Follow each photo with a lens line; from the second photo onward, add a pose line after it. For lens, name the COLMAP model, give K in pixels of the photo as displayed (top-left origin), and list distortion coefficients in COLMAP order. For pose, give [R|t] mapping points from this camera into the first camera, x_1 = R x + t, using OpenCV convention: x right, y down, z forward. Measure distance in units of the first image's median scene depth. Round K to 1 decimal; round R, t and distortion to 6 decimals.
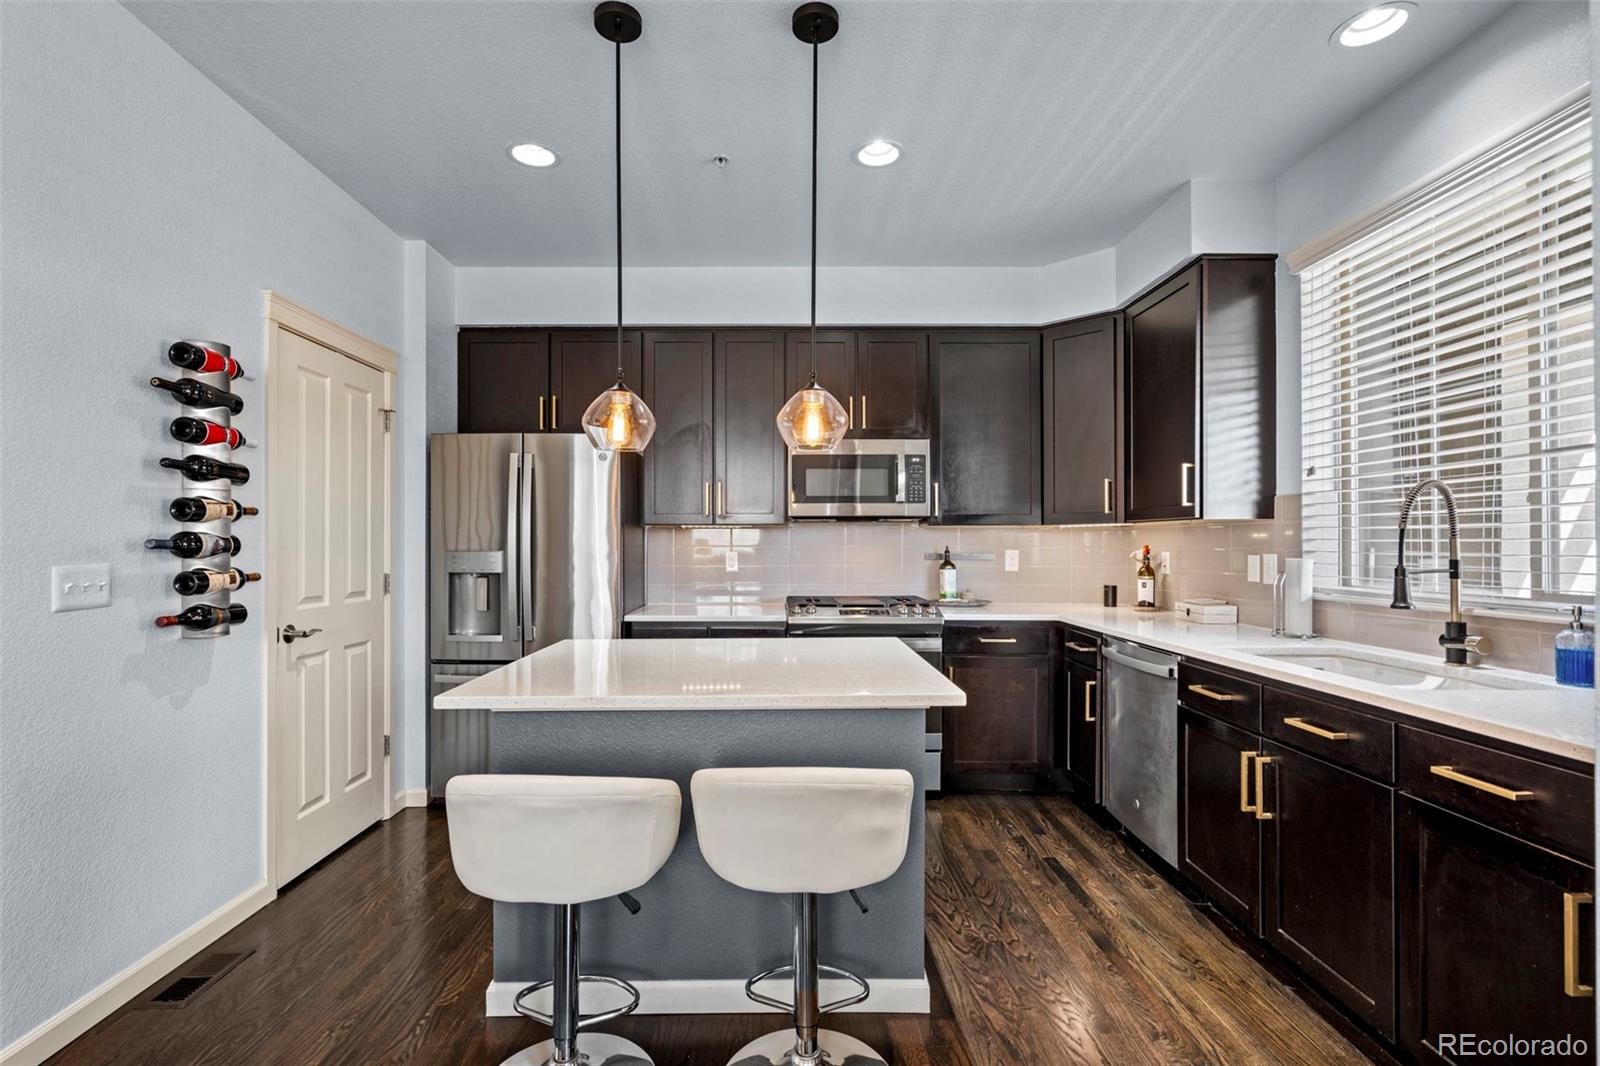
lens RADIAL K [[726.2, 0, 787.6], [0, 726.2, 540.4], [0, 0, 1]] dist [0.000508, -0.000214]
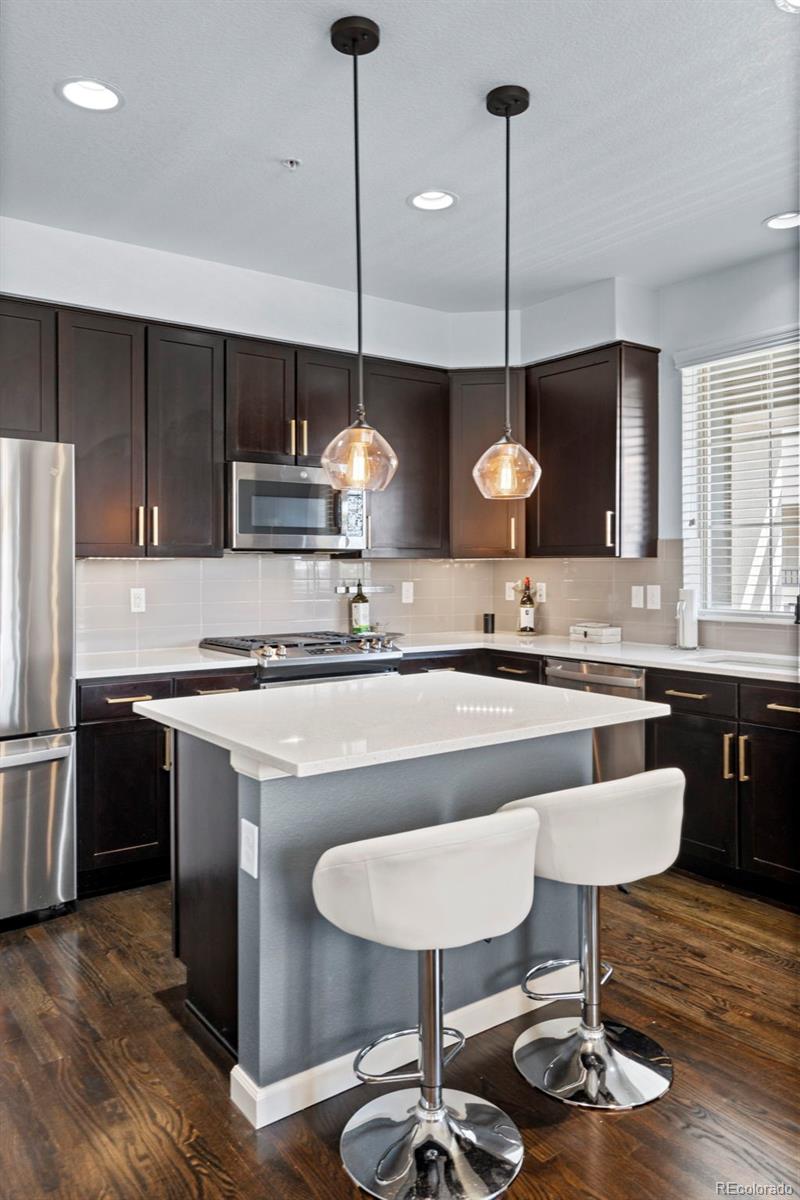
lens RADIAL K [[867.7, 0, 390.2], [0, 867.7, 564.9], [0, 0, 1]] dist [0.017396, -0.009518]
pose [[0.815207, -0.000339, 0.579170, -0.588812], [-0.001569, 0.999995, 0.002793, -0.020265], [-0.579168, -0.003186, 0.815202, 0.031406]]
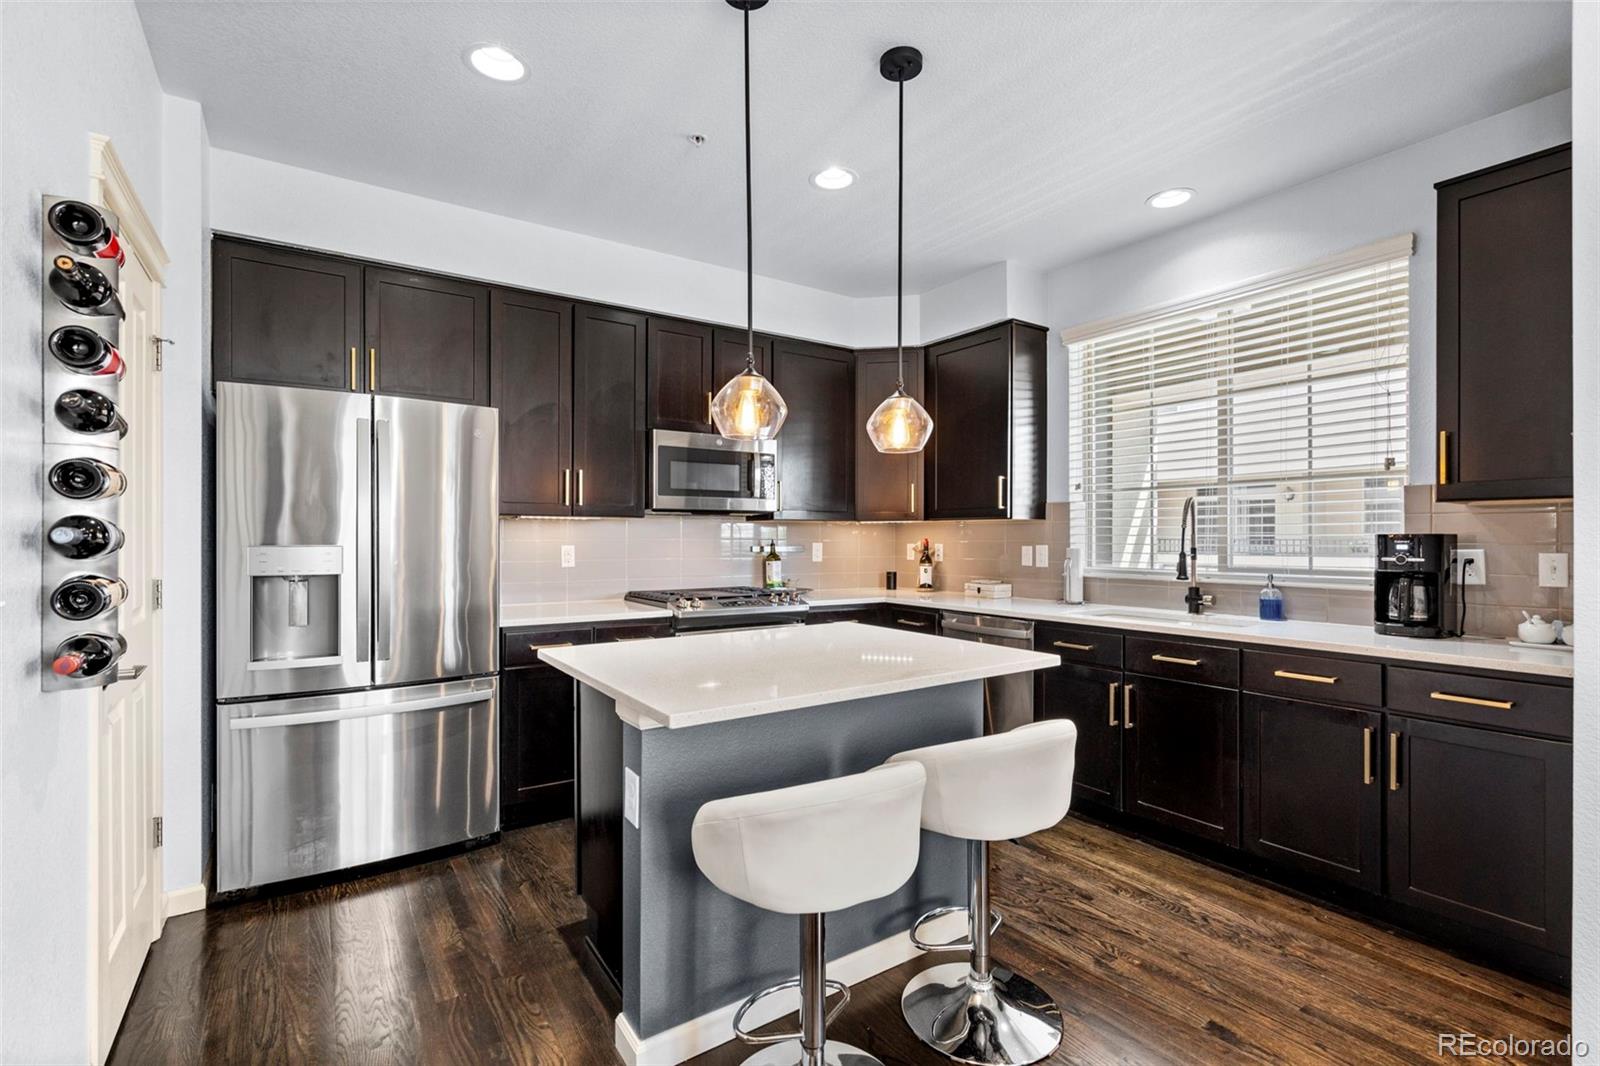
lens RADIAL K [[723.4, 0, 794.6], [0, 723.4, 535.9], [0, 0, 1]] dist [-0.003391, 0.000124]
pose [[0.832789, 0.002551, 0.553584, -0.484642], [-0.004427, 0.999988, 0.002051, 0.000801], [-0.553573, -0.004159, 0.832791, 0.119588]]
